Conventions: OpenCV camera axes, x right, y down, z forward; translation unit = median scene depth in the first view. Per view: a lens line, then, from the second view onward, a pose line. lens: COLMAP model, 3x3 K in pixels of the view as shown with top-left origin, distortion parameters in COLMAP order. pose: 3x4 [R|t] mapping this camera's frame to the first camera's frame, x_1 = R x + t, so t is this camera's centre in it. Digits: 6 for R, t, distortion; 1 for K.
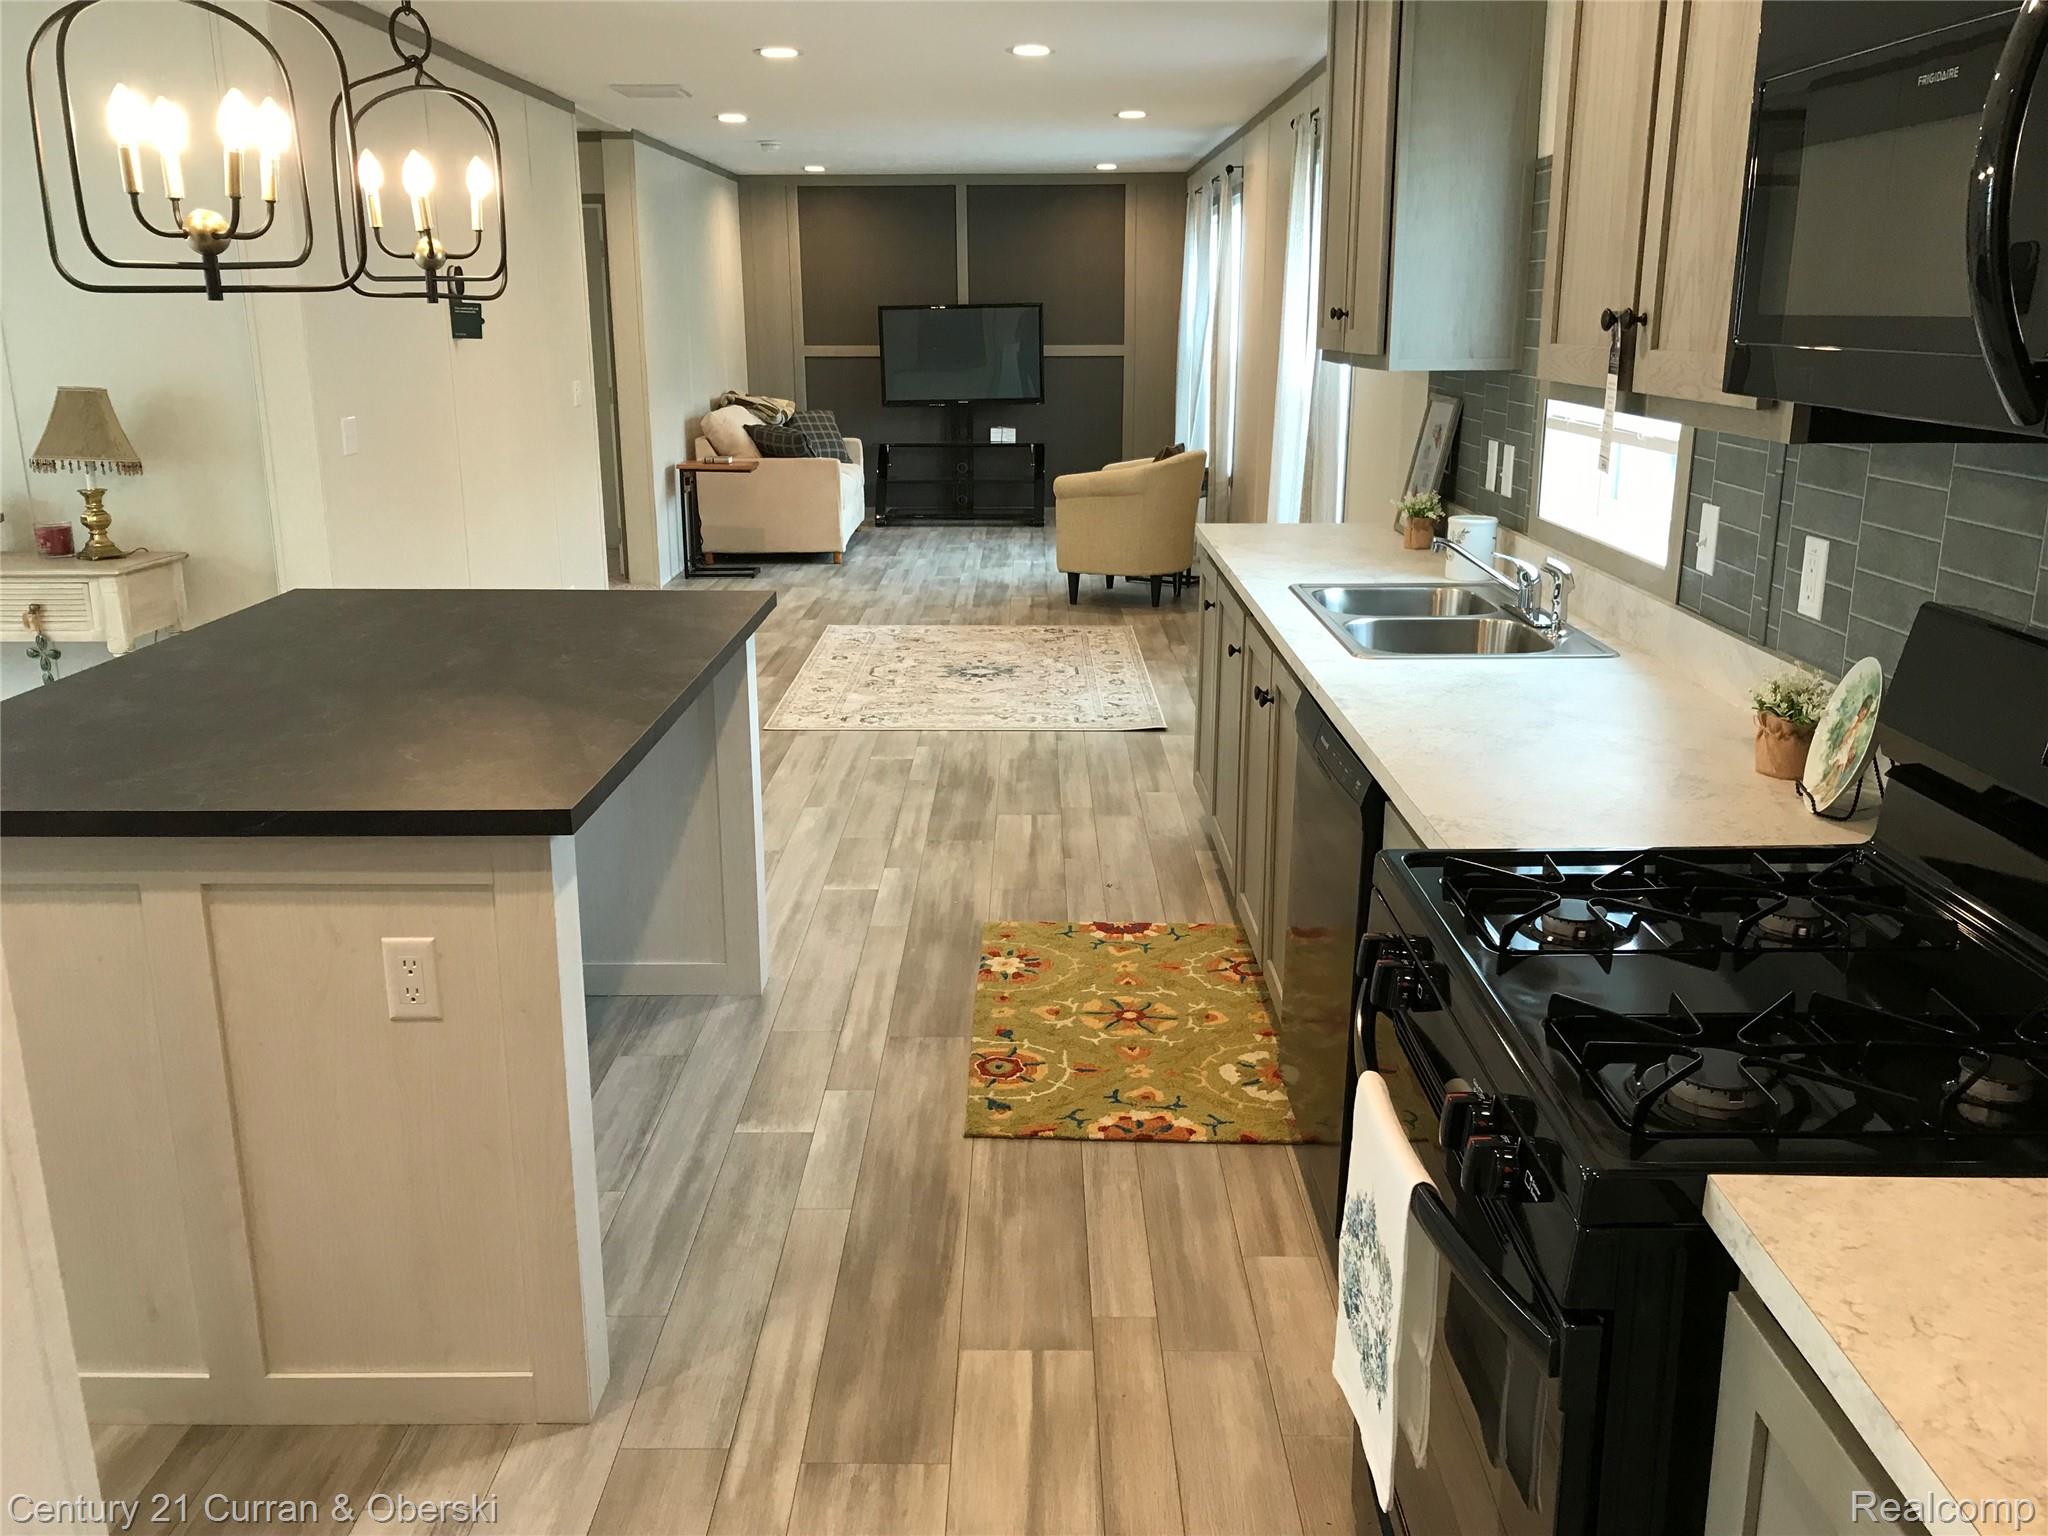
lens RADIAL K [[1705.3, 0, 1024.0], [0, 1705.3, 768.0], [0, 0, 1]] dist [0.003564, -0.001360]
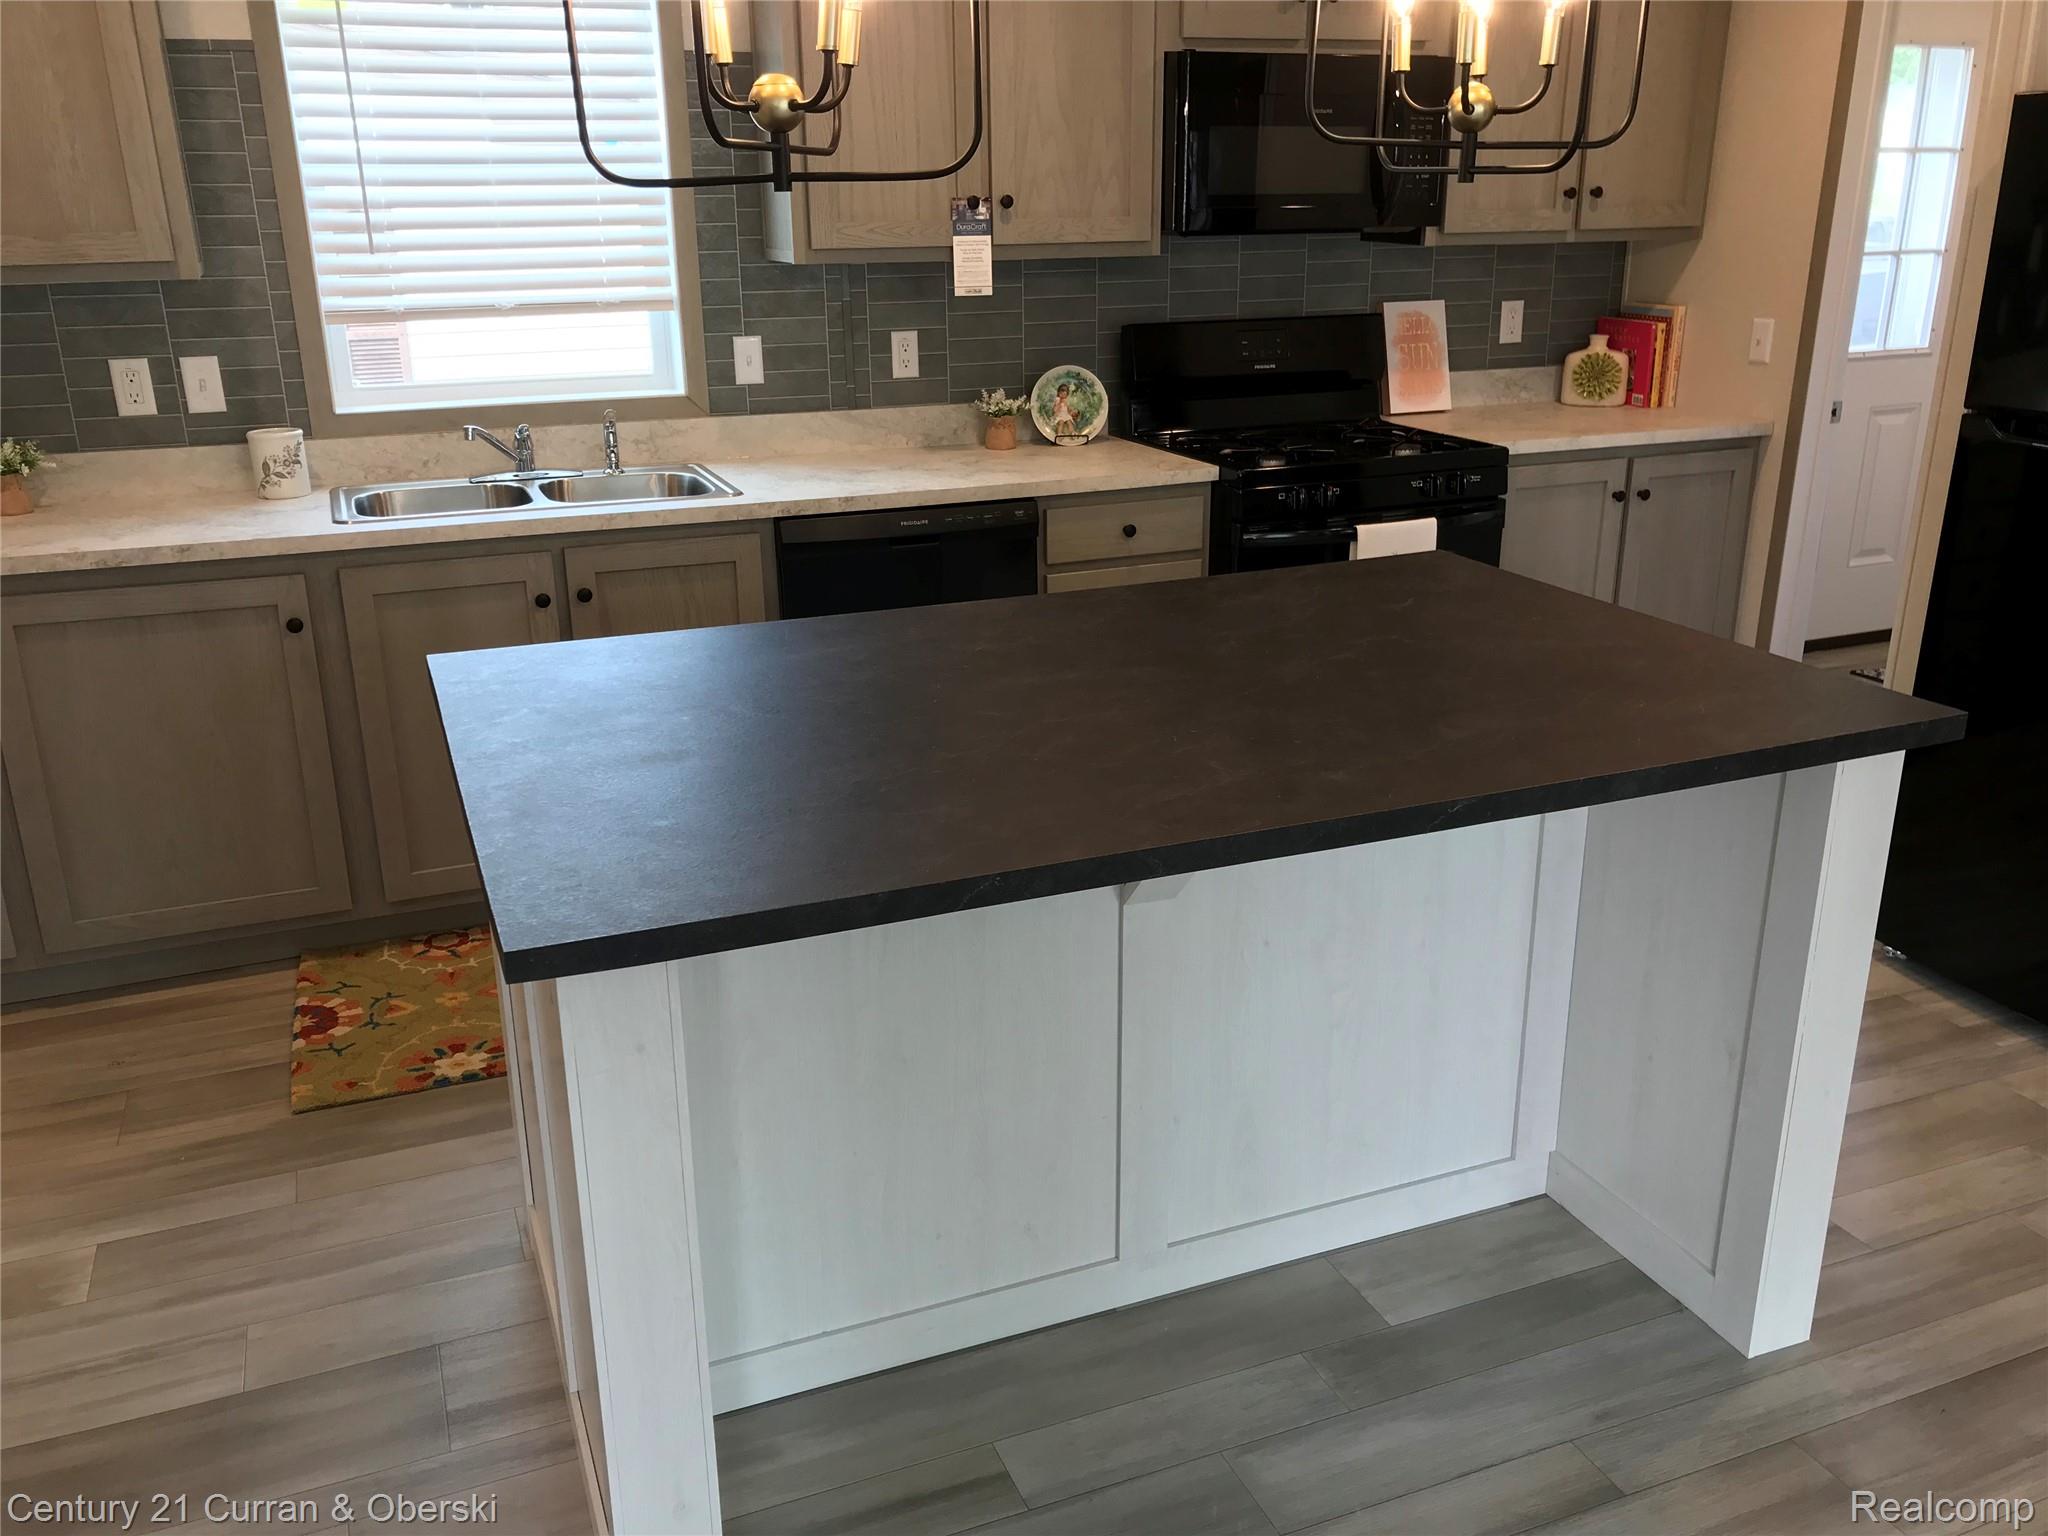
lens RADIAL K [[1661.8, 0, 1024.0], [0, 1661.8, 768.0], [0, 0, 1]] dist [0.012851, -0.005450]
pose [[-0.386943, -0.297082, 0.872936, -0.732700], [0.250314, 0.877290, 0.409519, -0.249513], [-0.887478, 0.376969, -0.265097, 0.921788]]
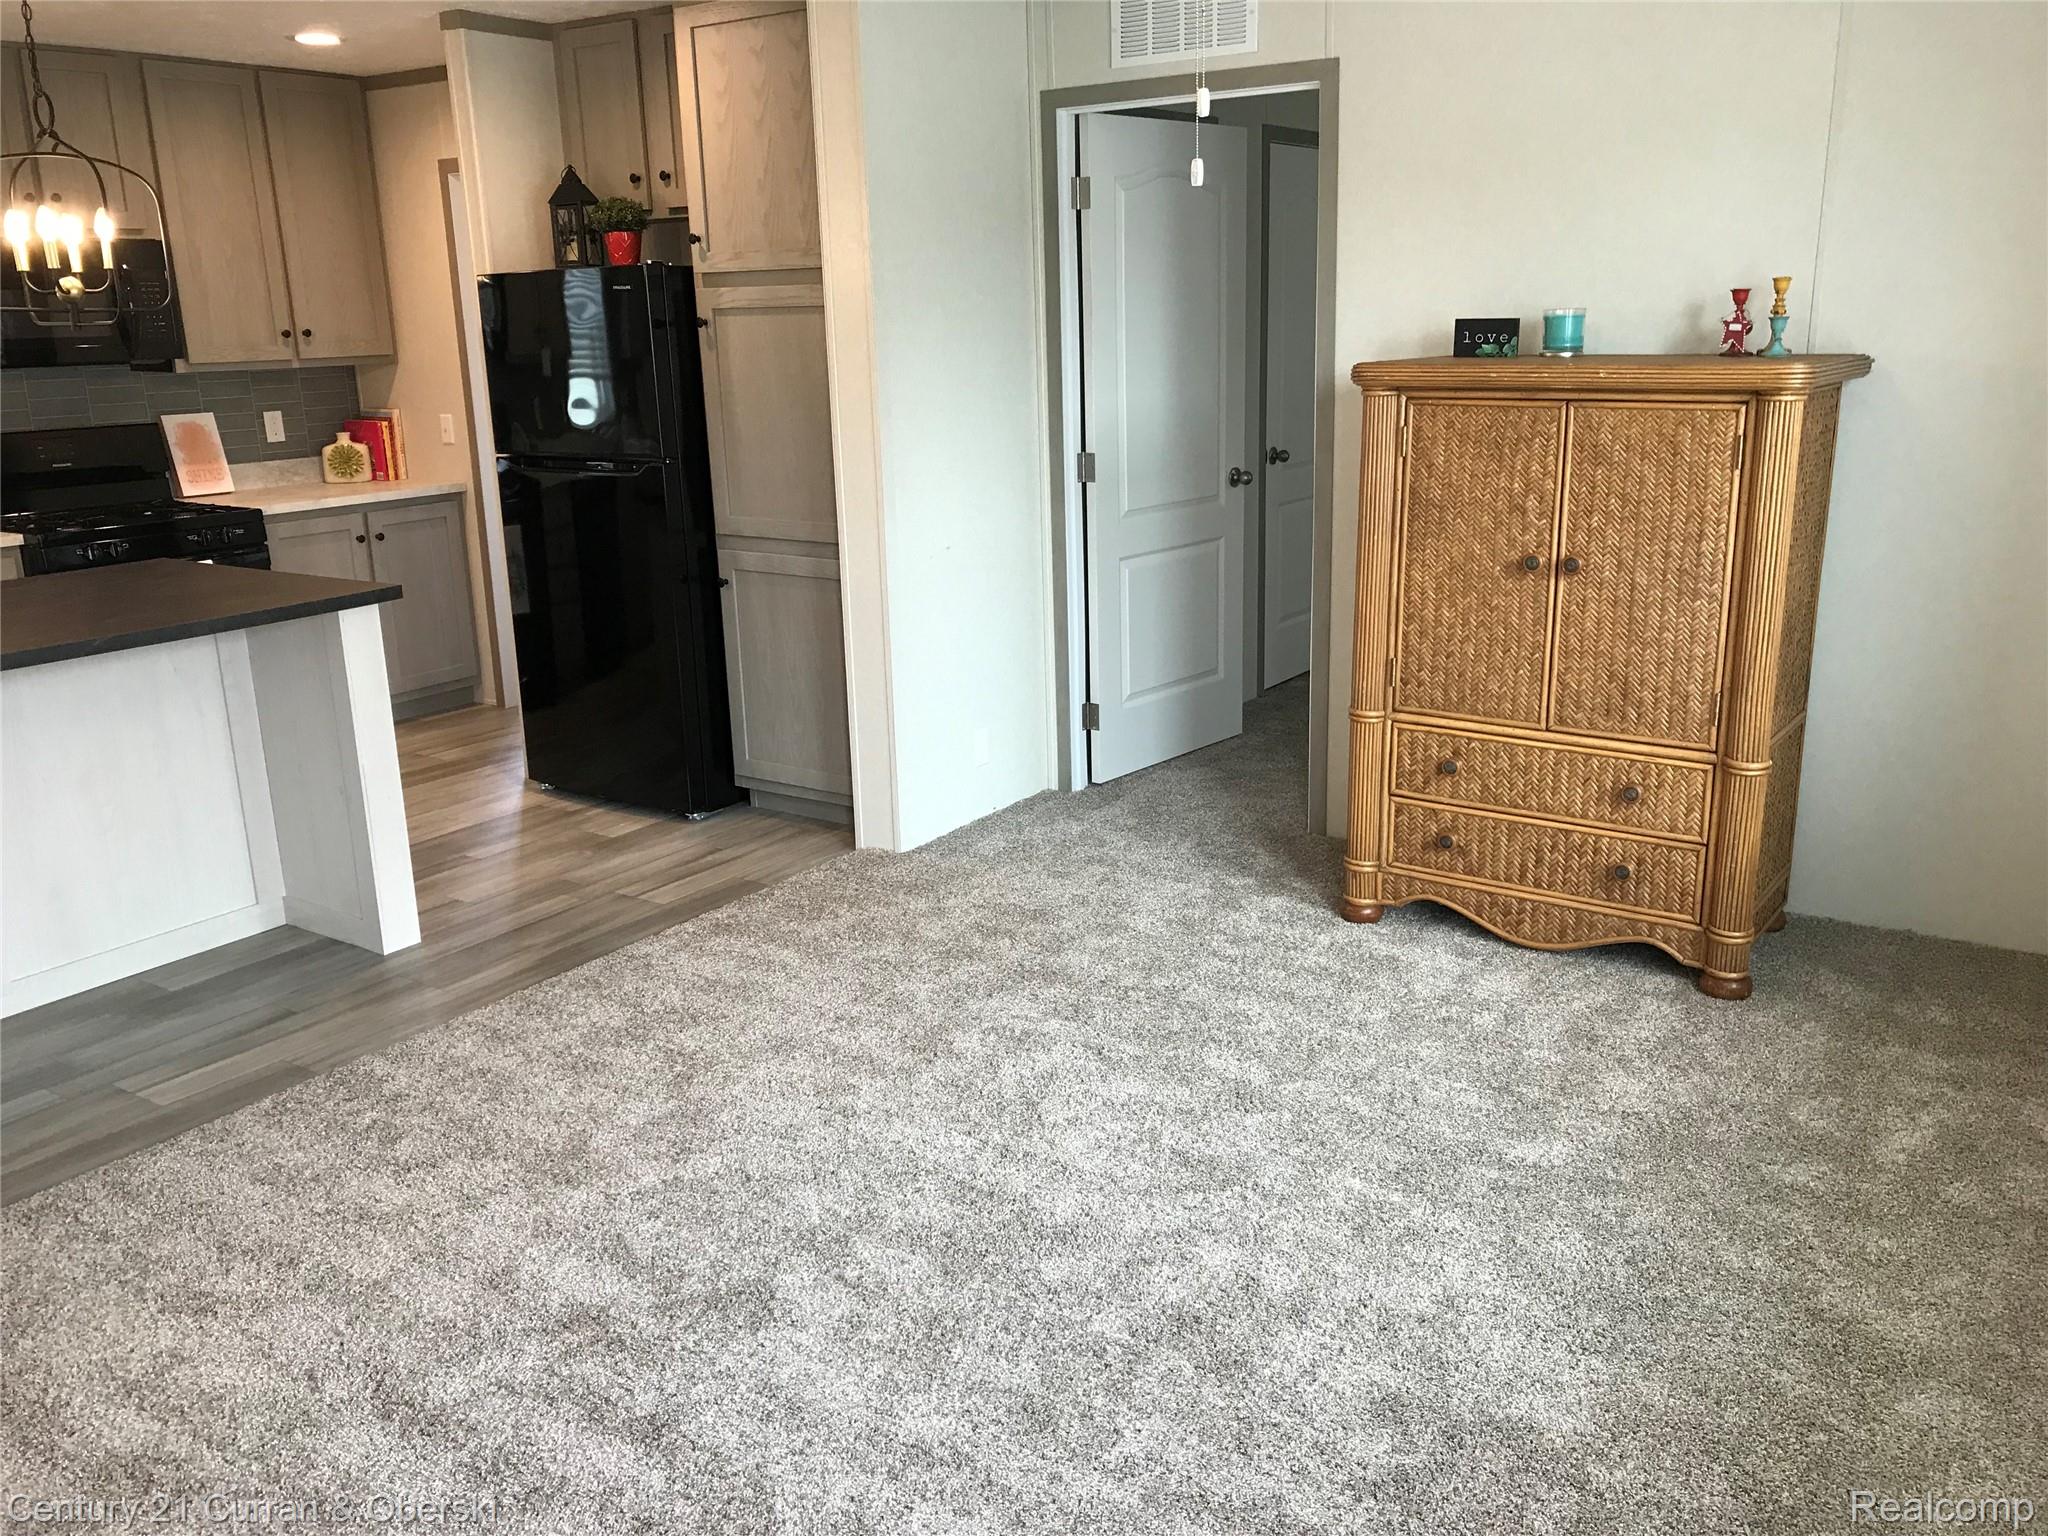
lens RADIAL K [[1661.8, 0, 1024.0], [0, 1661.8, 768.0], [0, 0, 1]] dist [0.012851, -0.005450]
pose [[-0.830648, -0.125484, 0.542474, -1.000065], [0.171493, 0.869253, 0.463669, -0.271451], [-0.529730, 0.478176, -0.700524, 1.004995]]
